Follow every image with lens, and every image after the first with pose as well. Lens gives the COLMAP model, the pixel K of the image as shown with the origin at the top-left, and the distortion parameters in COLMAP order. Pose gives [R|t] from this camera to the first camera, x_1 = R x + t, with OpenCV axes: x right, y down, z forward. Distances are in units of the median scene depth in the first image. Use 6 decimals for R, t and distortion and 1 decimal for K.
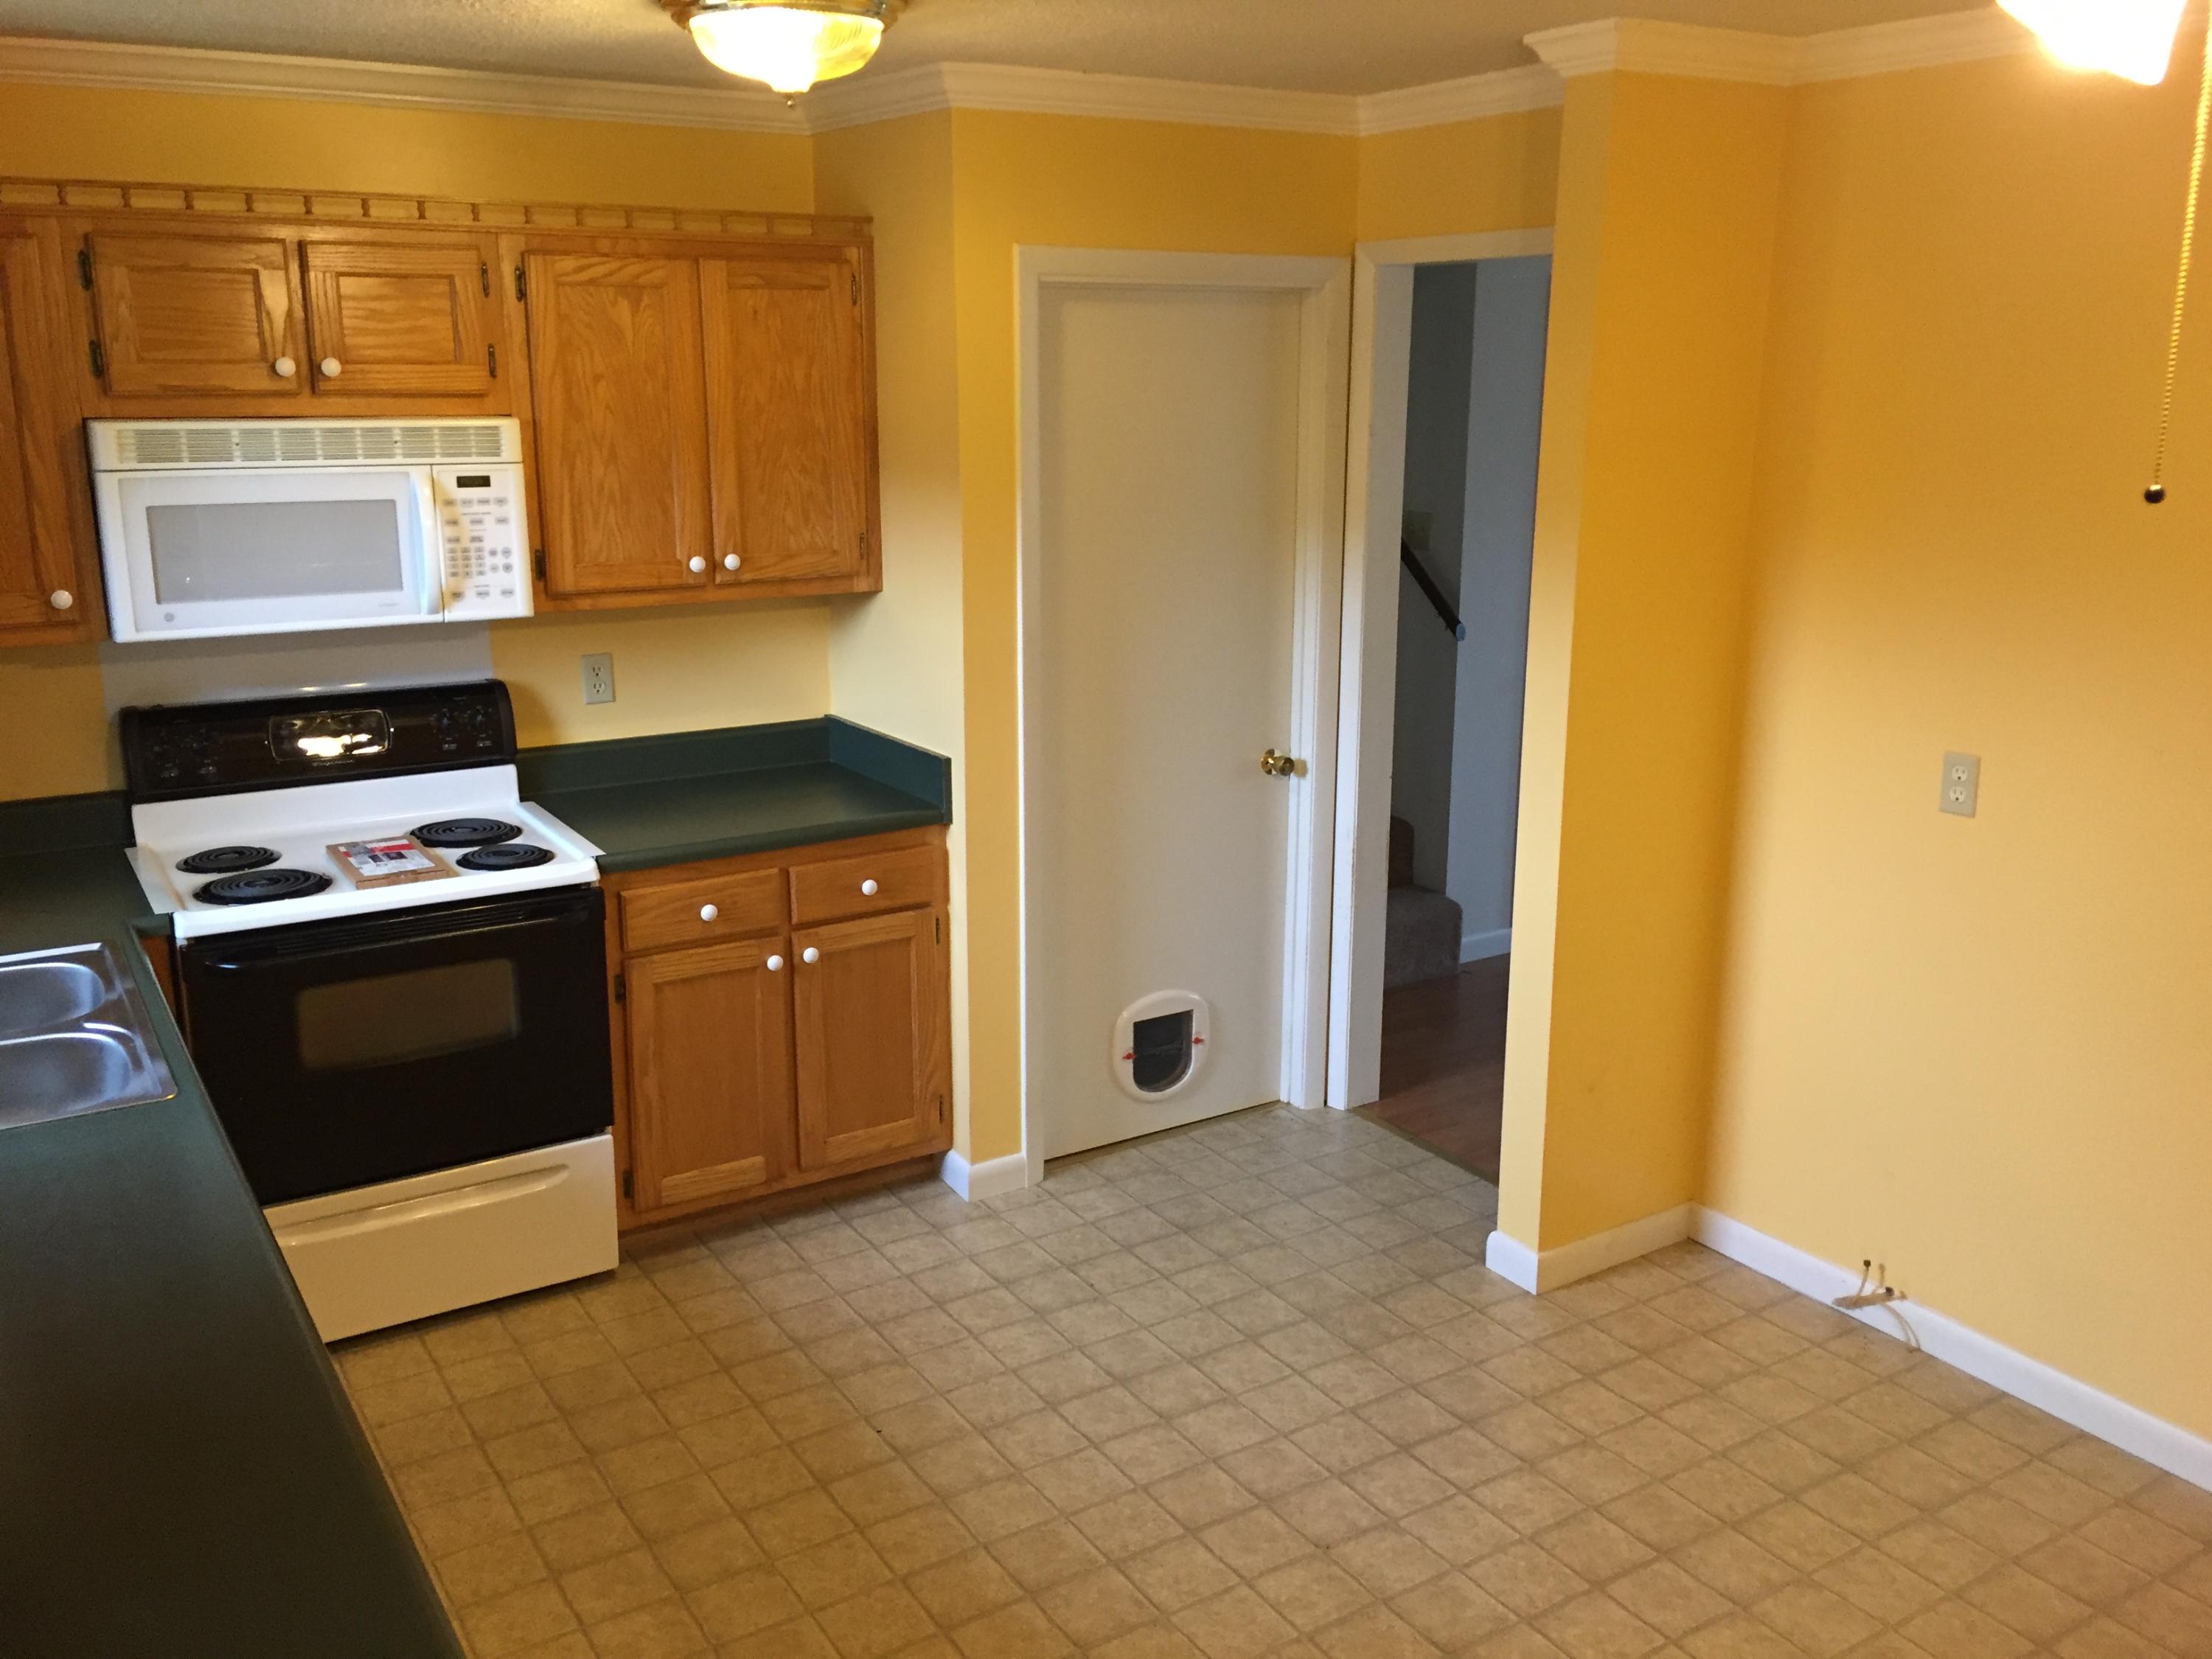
lens RADIAL K [[1876.6, 0, 1107.2], [0, 1876.6, 810.3], [0, 0, 1]] dist [0.088089, -0.119182]
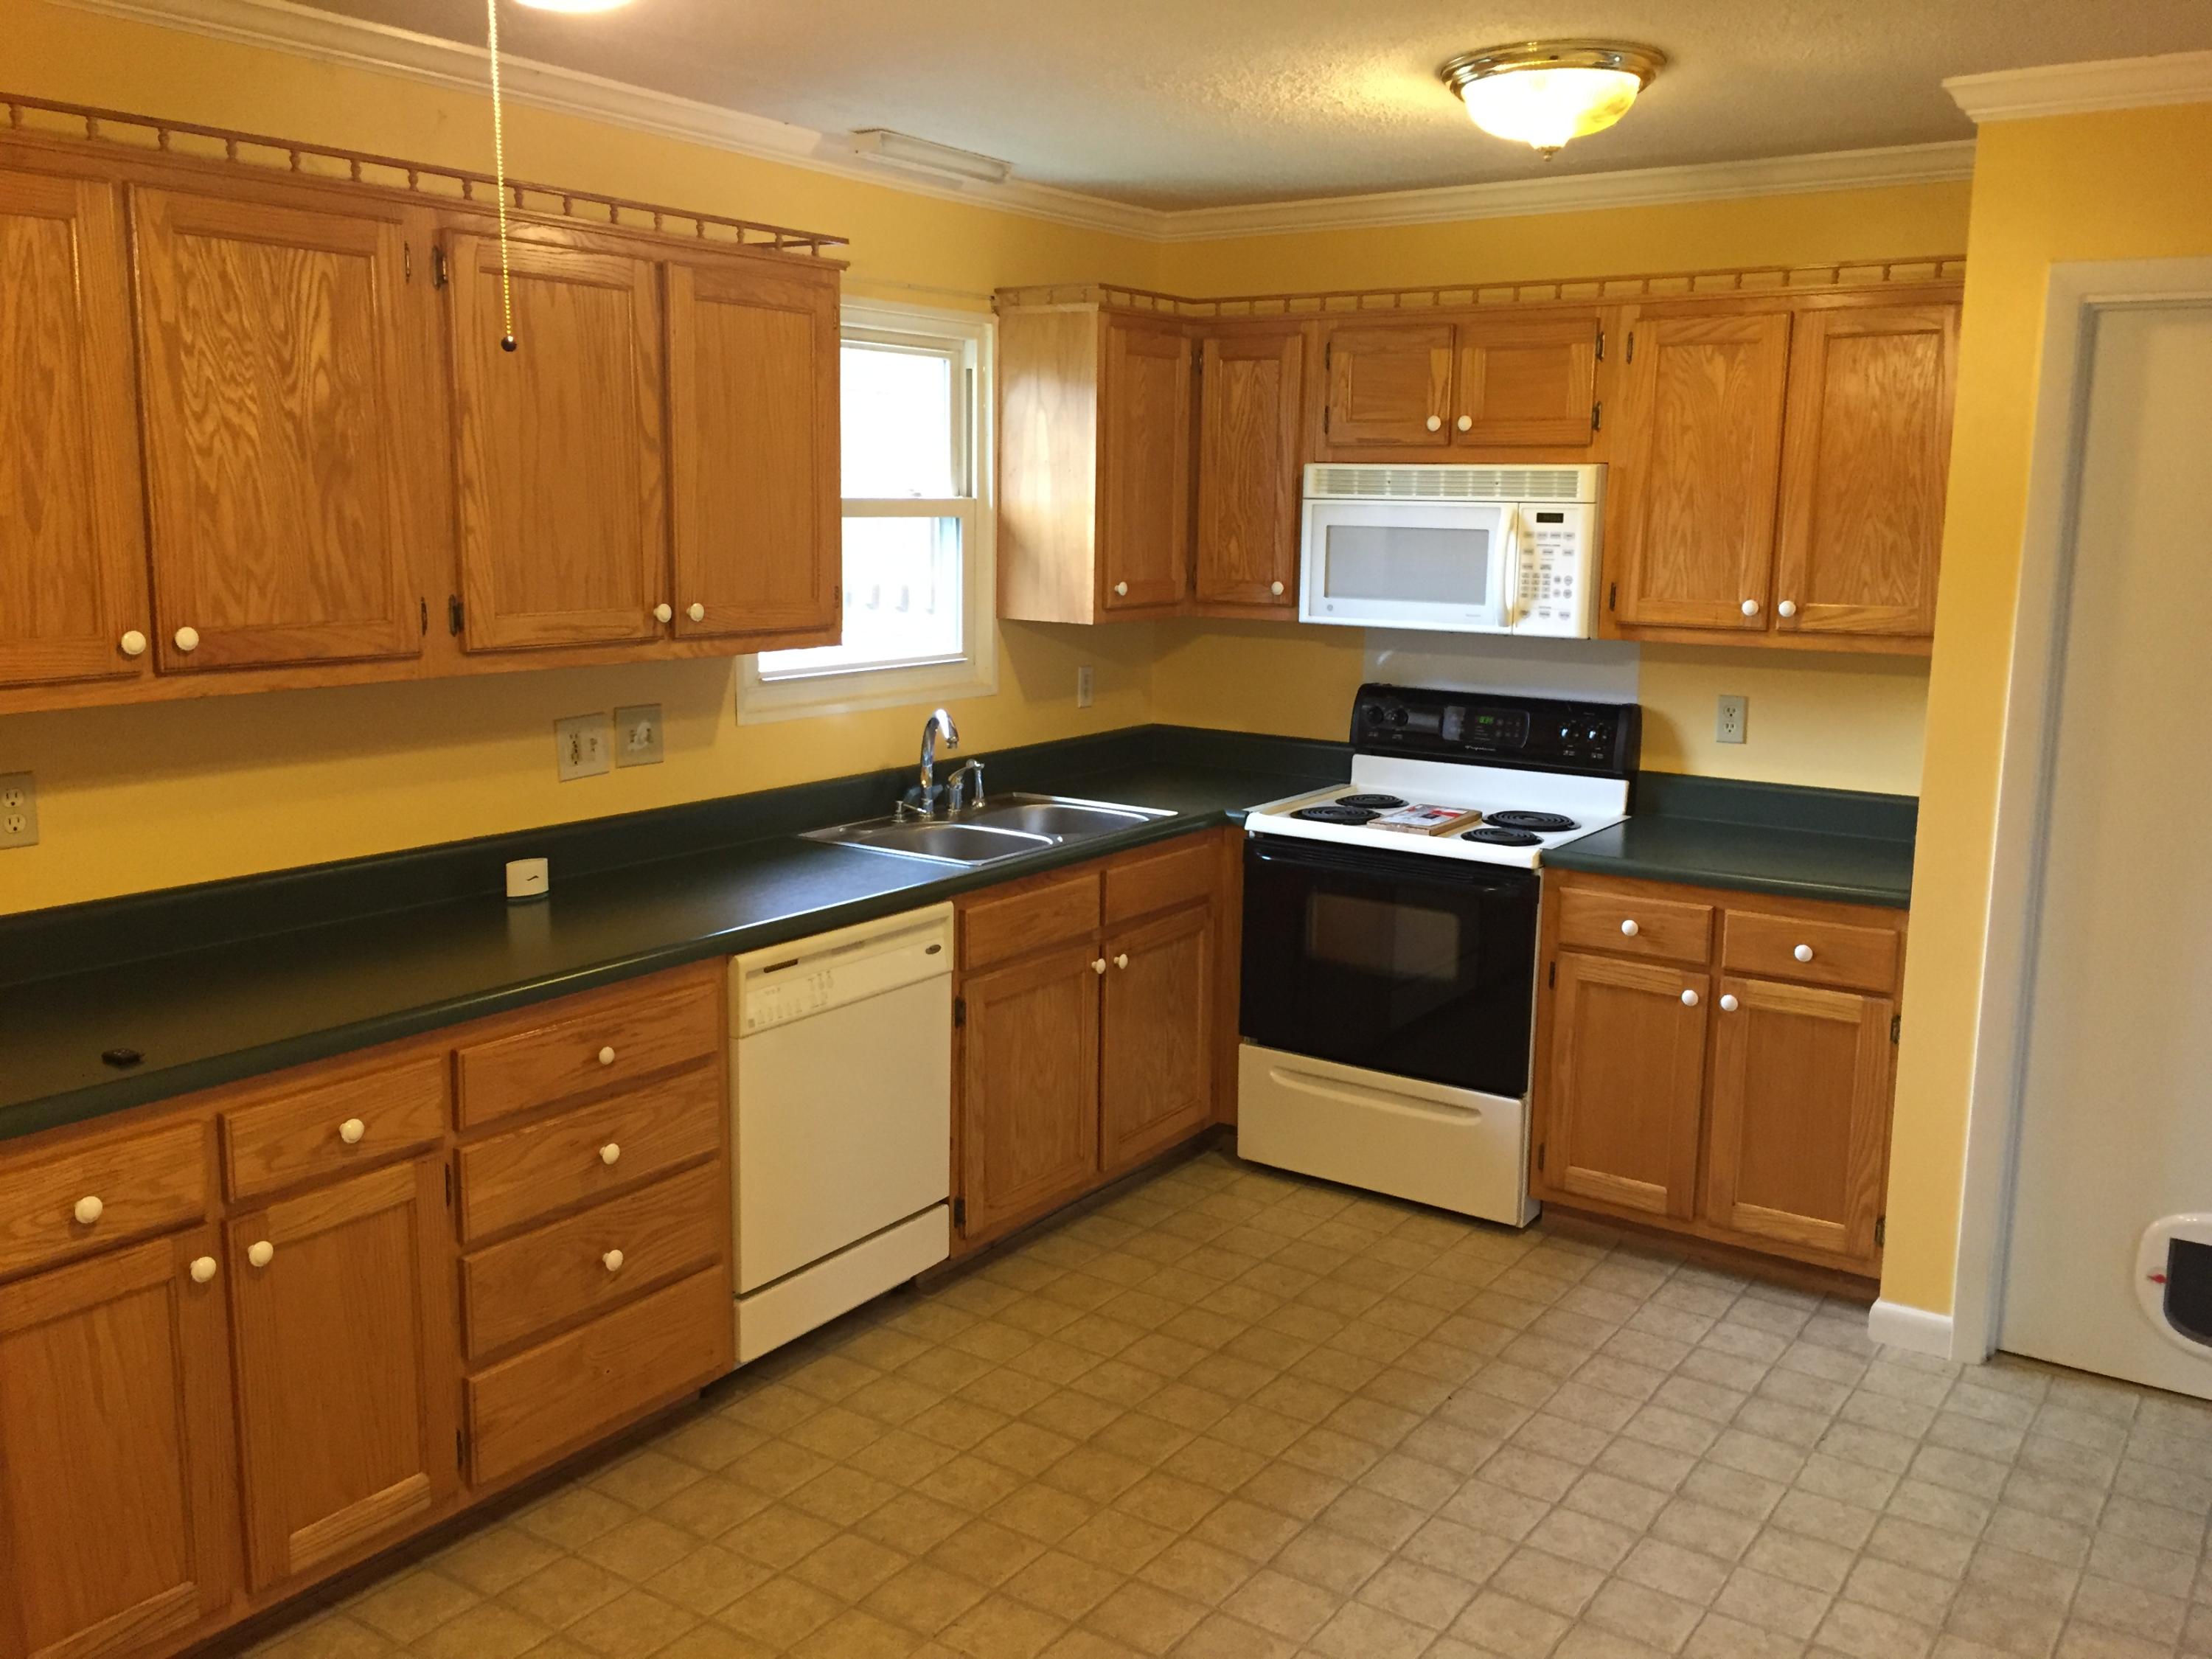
lens RADIAL K [[1876.6, 0, 1137.3], [0, 1876.6, 817.5], [0, 0, 1]] dist [0.088089, -0.119182]
pose [[0.404746, 0.159147, -0.900473, 0.631892], [-0.228540, 0.971093, 0.068904, -0.015608], [0.885409, 0.177906, 0.429418, 0.303145]]
